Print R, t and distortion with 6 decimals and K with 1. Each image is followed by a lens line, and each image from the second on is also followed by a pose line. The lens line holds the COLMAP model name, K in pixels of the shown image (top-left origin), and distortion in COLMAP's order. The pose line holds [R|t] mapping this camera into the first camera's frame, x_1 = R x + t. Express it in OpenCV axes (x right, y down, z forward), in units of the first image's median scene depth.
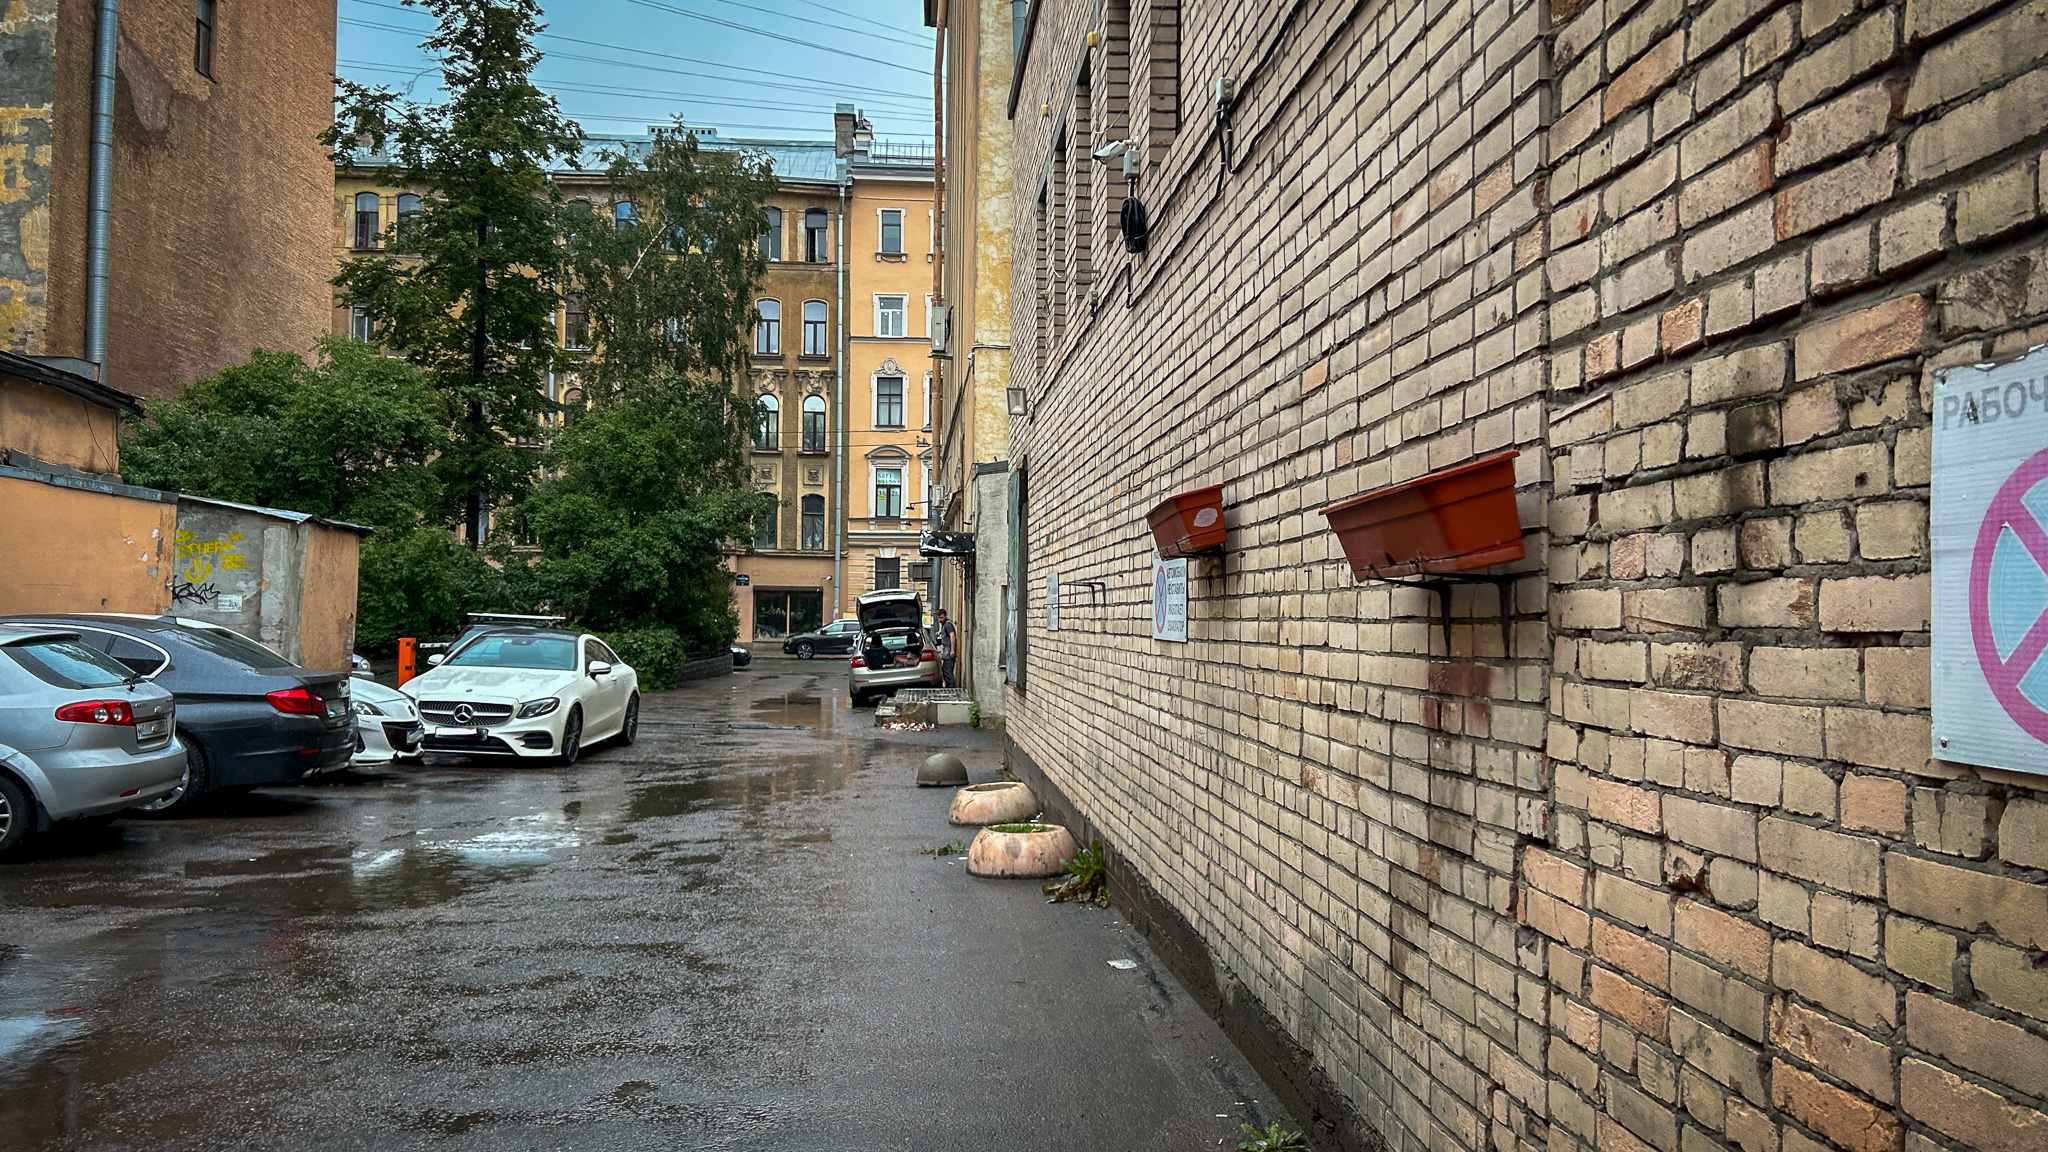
lens RADIAL K [[1520.8, 0, 1026.1], [0, 1520.8, 578.9], [0, 0, 1]] dist [-0.008288, -0.008697]
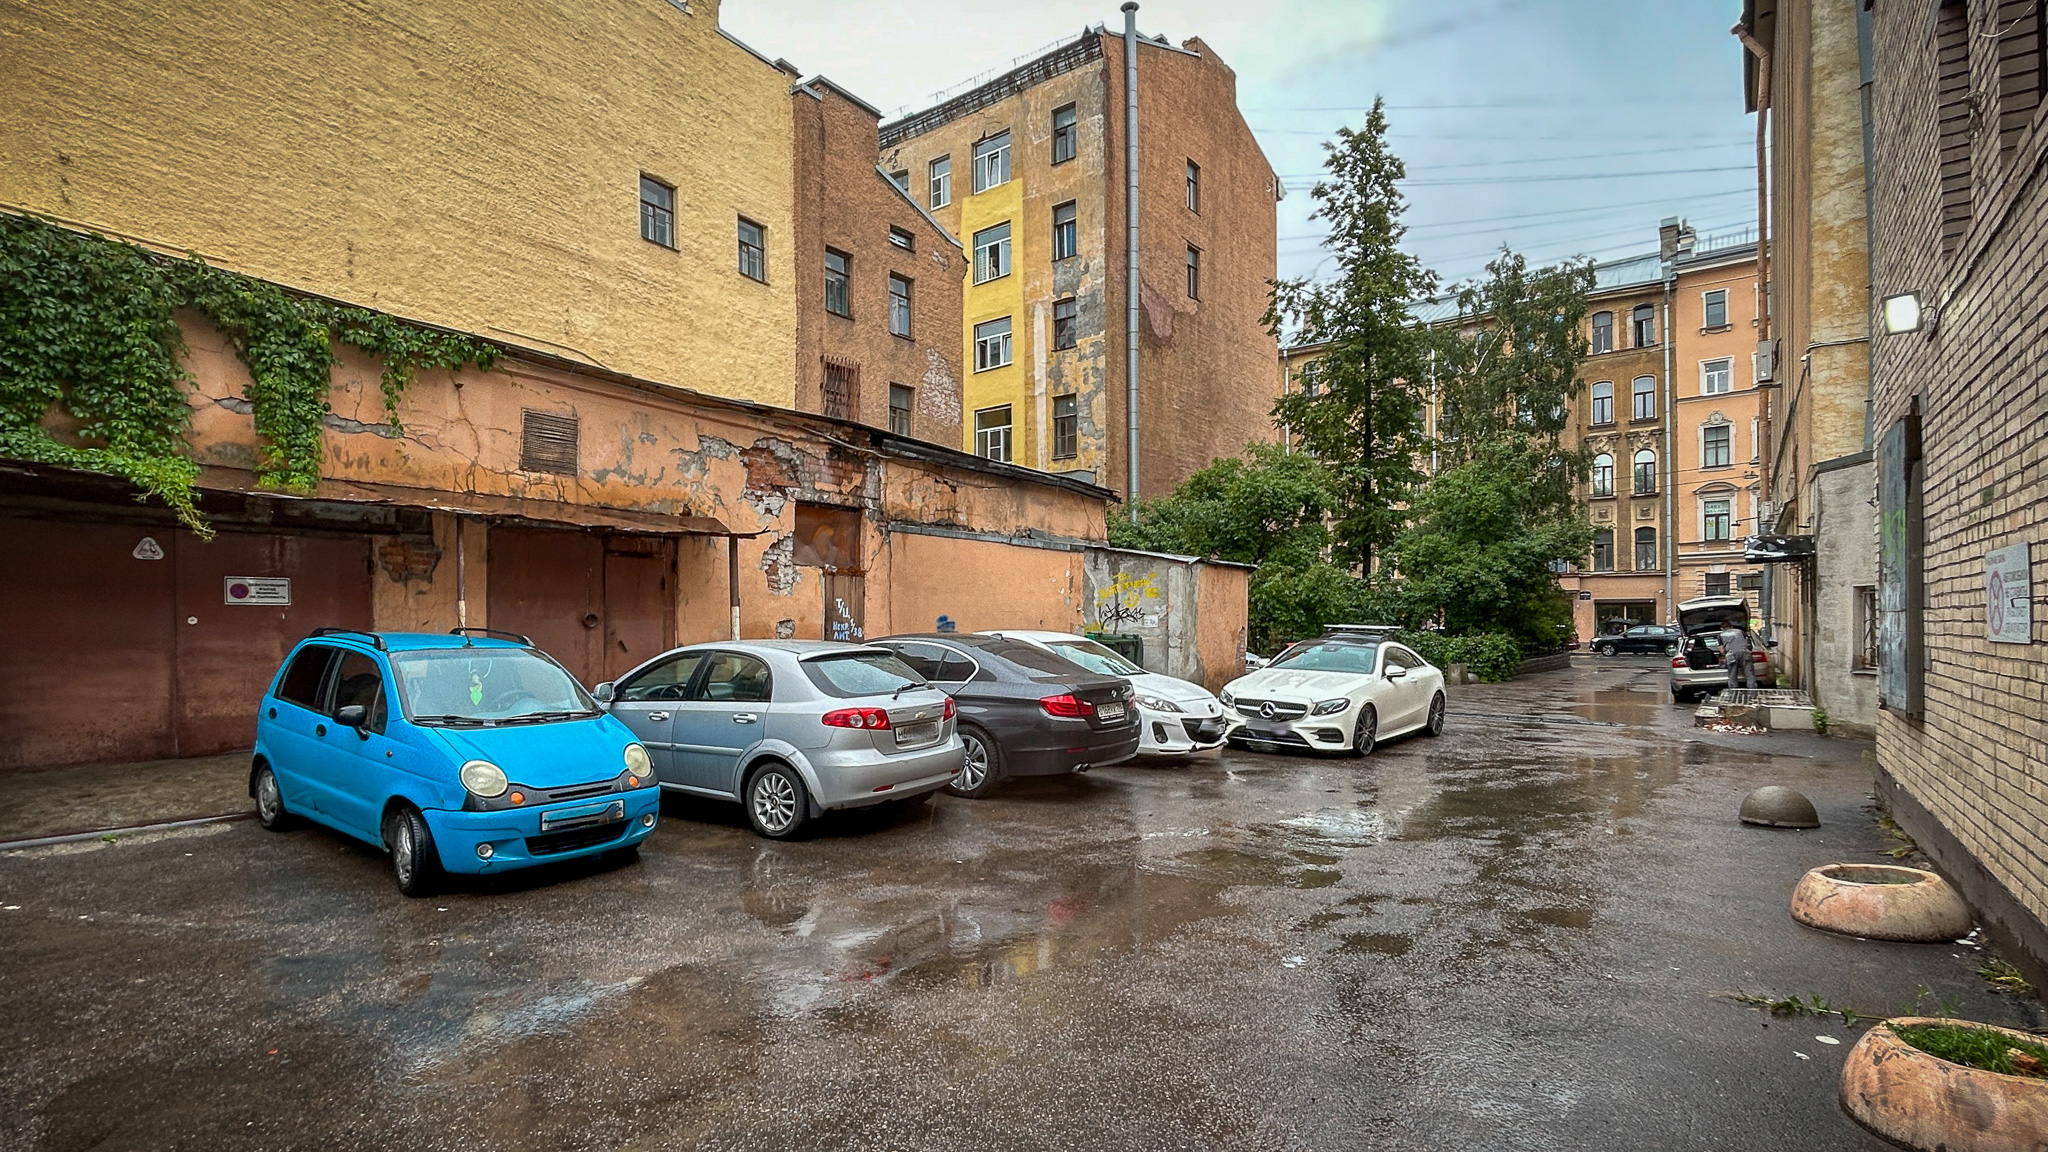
lens RADIAL K [[910.8, 0, 1055.2], [0, 910.8, 628.9], [0, 0, 1]] dist [-0.000431, 0.000867]
pose [[0.749284, -0.013777, -0.662105, -0.009526], [0.032658, 0.999336, 0.016164, 0.003765], [0.661443, -0.033735, 0.749237, 0.175168]]
